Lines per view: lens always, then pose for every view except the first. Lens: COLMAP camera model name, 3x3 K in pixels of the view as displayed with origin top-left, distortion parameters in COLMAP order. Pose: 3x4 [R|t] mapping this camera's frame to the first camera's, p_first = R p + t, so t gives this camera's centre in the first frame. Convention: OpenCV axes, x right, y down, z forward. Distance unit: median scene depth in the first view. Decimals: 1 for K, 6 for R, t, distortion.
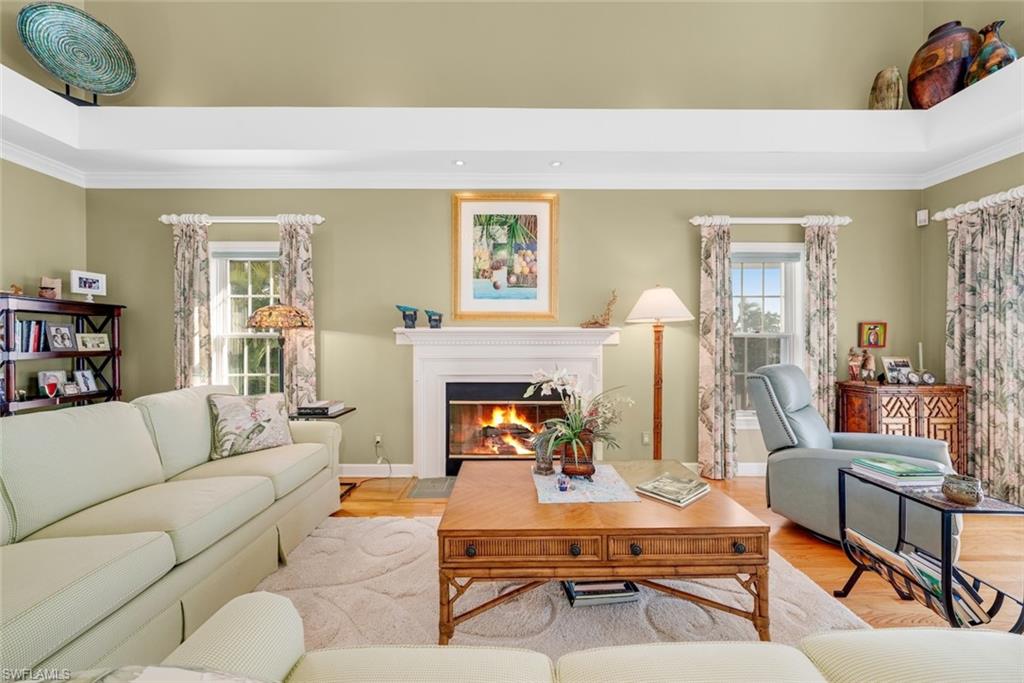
lens RADIAL K [[372.1, 0, 512.5], [0, 372.1, 342.8], [0, 0, 1]] dist [0.000499, -0.000095]
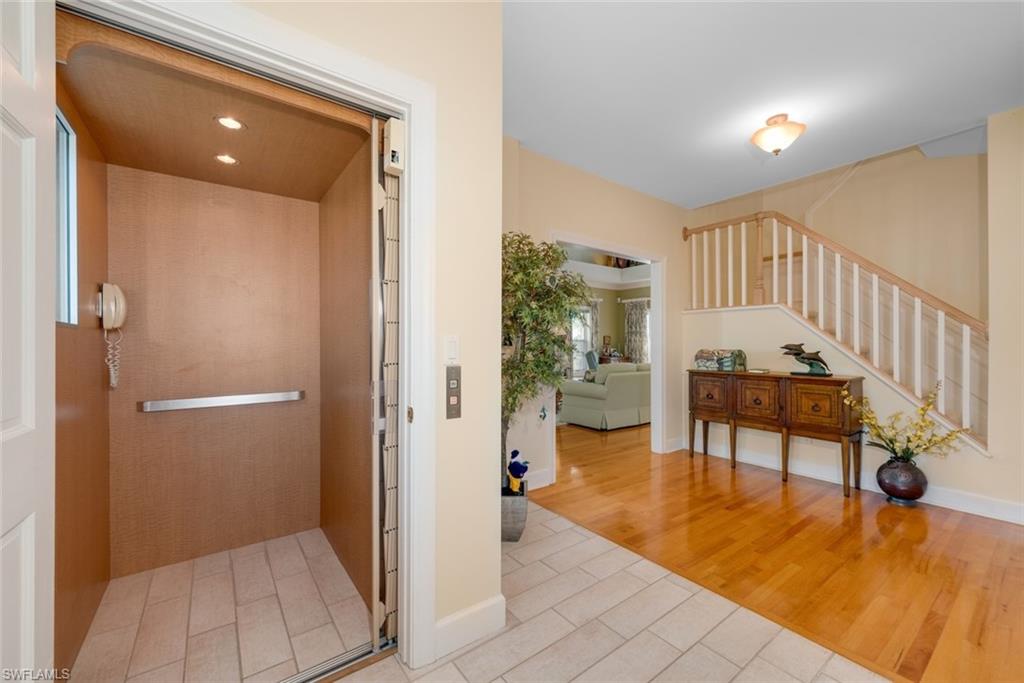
lens RADIAL K [[416.5, 0, 508.7], [0, 416.5, 340.6], [0, 0, 1]] dist [0.001378, 0.000052]
pose [[0.811710, 0.004895, 0.584040, -1.488934], [0.001187, 0.999949, -0.010031, 0.009696], [-0.584059, 0.008836, 0.811663, -1.129414]]
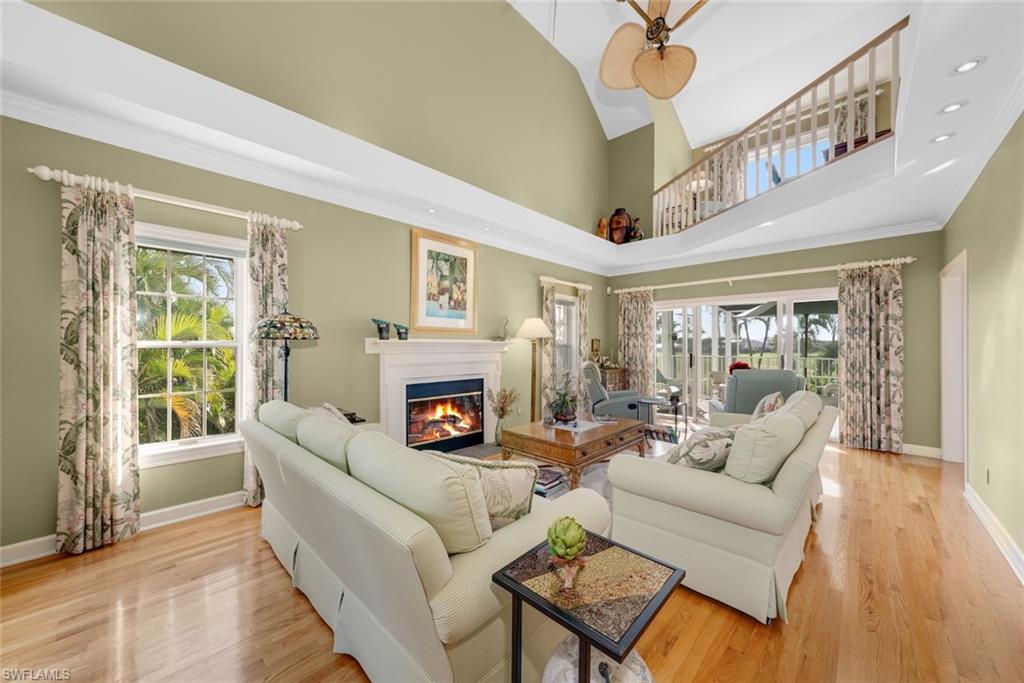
lens RADIAL K [[372.1, 0, 510.3], [0, 372.1, 341.1], [0, 0, 1]] dist [0.000499, -0.000095]
pose [[0.696033, 0.010359, 0.717935, -0.808225], [0.004167, 0.999821, -0.018466, -0.011069], [-0.717997, 0.015845, 0.695866, -0.069083]]
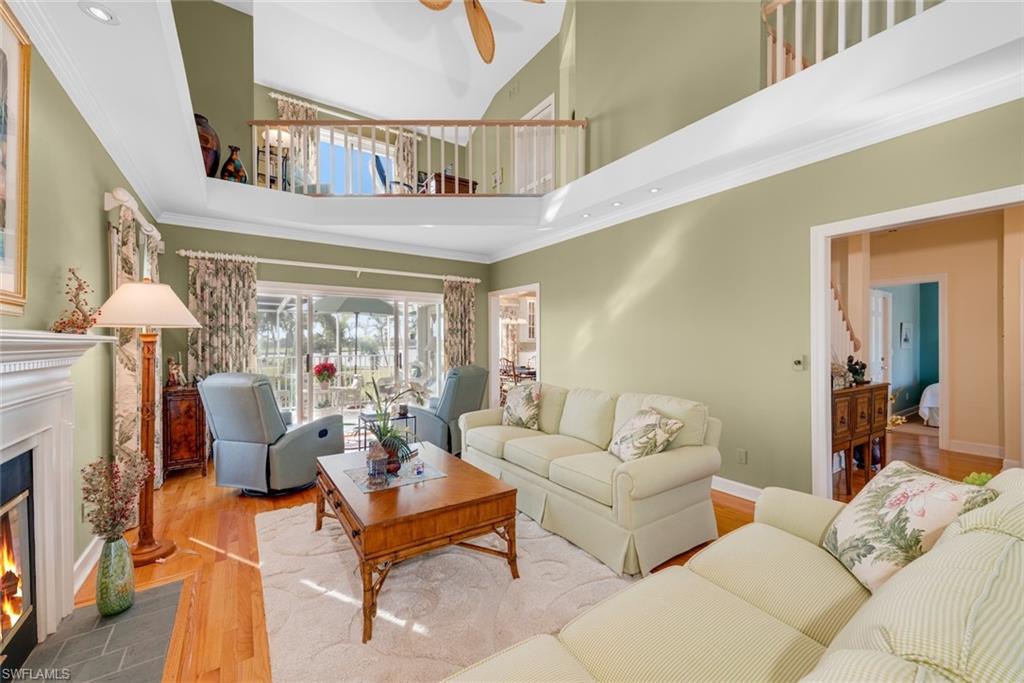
lens RADIAL K [[405.3, 0, 520.5], [0, 405.3, 345.9], [0, 0, 1]] dist [0.003701, 0.000001]
pose [[-0.573289, 0.000023, 0.819353, -0.628448], [0.014980, 0.999833, 0.010454, -0.016153], [-0.819216, 0.018267, -0.573194, 0.804320]]
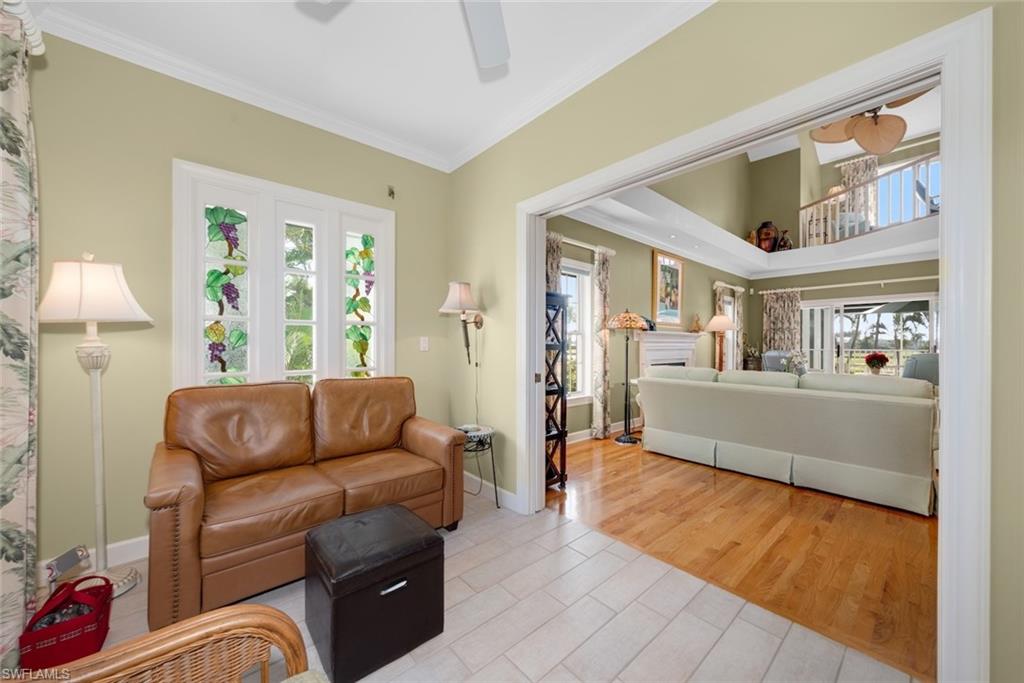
lens RADIAL K [[372.1, 0, 508.2], [0, 372.1, 337.6], [0, 0, 1]] dist [0.000499, -0.000095]
pose [[0.762338, 0.015145, 0.647002, -1.716257], [-0.000811, 0.999748, -0.022446, 0.025669], [-0.647179, 0.016587, 0.762158, 0.169189]]
